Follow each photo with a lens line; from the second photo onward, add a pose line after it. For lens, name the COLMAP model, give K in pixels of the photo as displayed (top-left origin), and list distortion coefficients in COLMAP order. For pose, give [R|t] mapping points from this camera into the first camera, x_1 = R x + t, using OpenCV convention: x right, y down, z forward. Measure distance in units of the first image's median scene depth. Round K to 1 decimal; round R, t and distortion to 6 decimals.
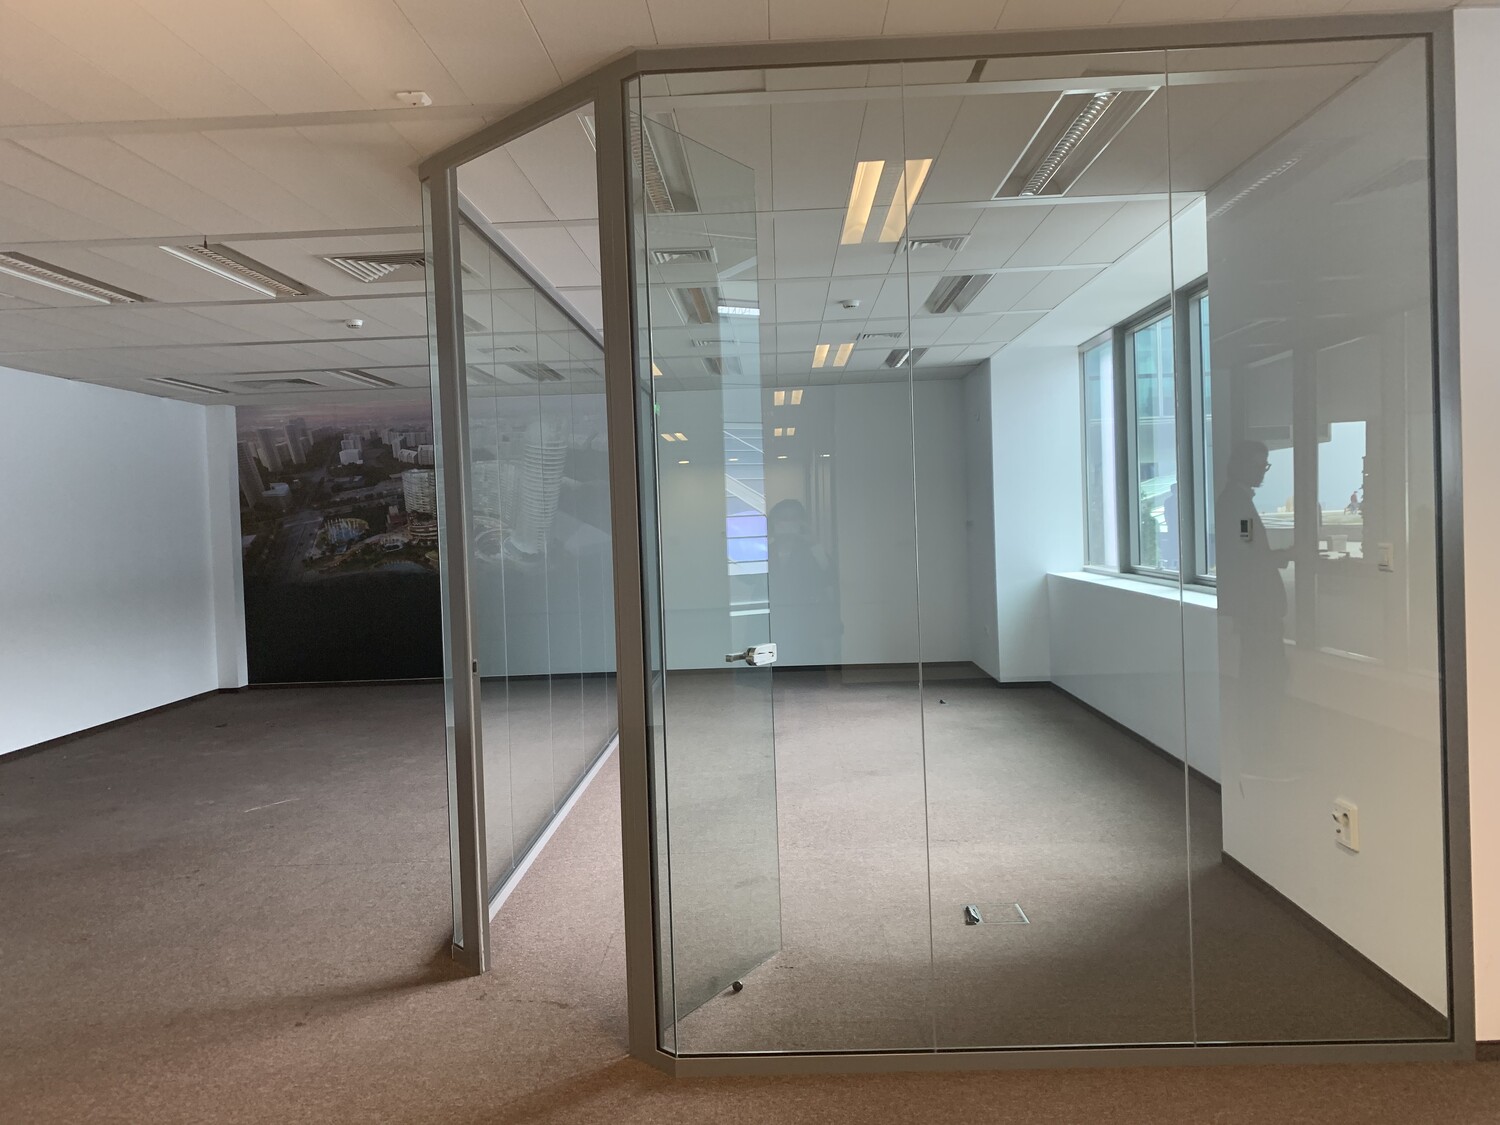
lens RADIAL K [[1157.1, 0, 748.5], [0, 1157.1, 545.2], [0, 0, 1]] dist [0.015962, -0.008376]
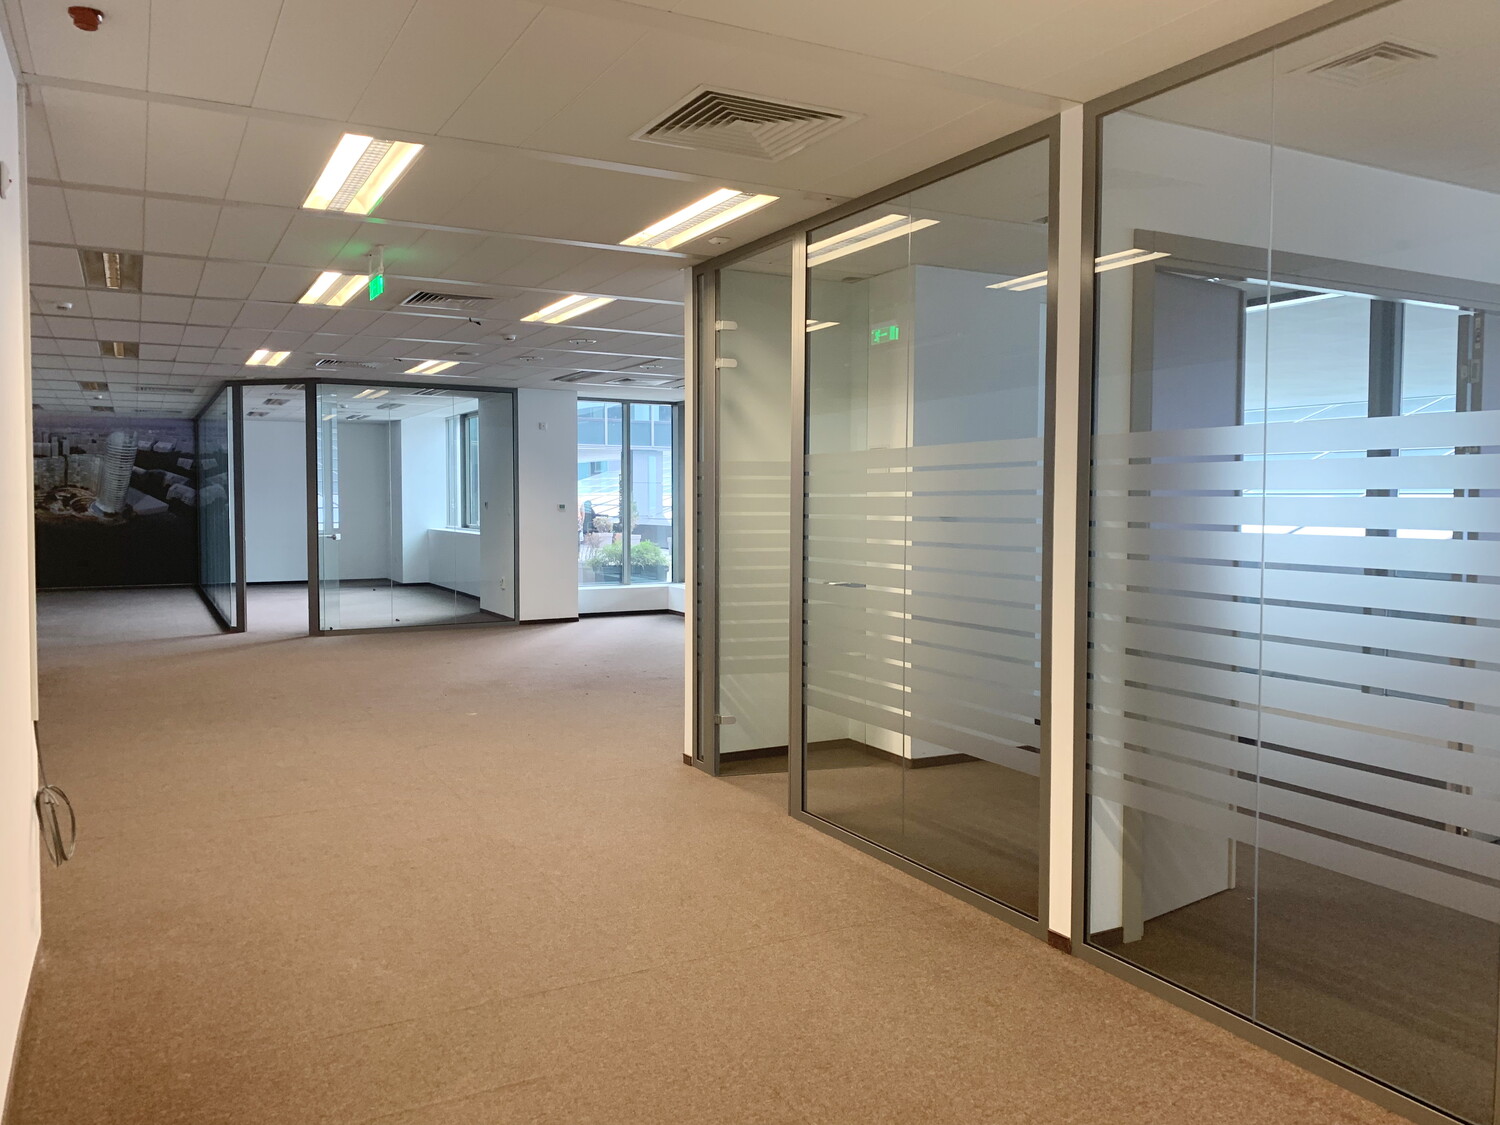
lens RADIAL K [[1151.6, 0, 740.0], [0, 1151.6, 553.7], [0, 0, 1]] dist [0.073689, -0.111489]
pose [[0.876337, 0.012987, 0.481523, -0.202204], [-0.021871, 0.999678, 0.012841, 0.025152], [-0.481201, -0.021785, 0.876339, -0.879511]]
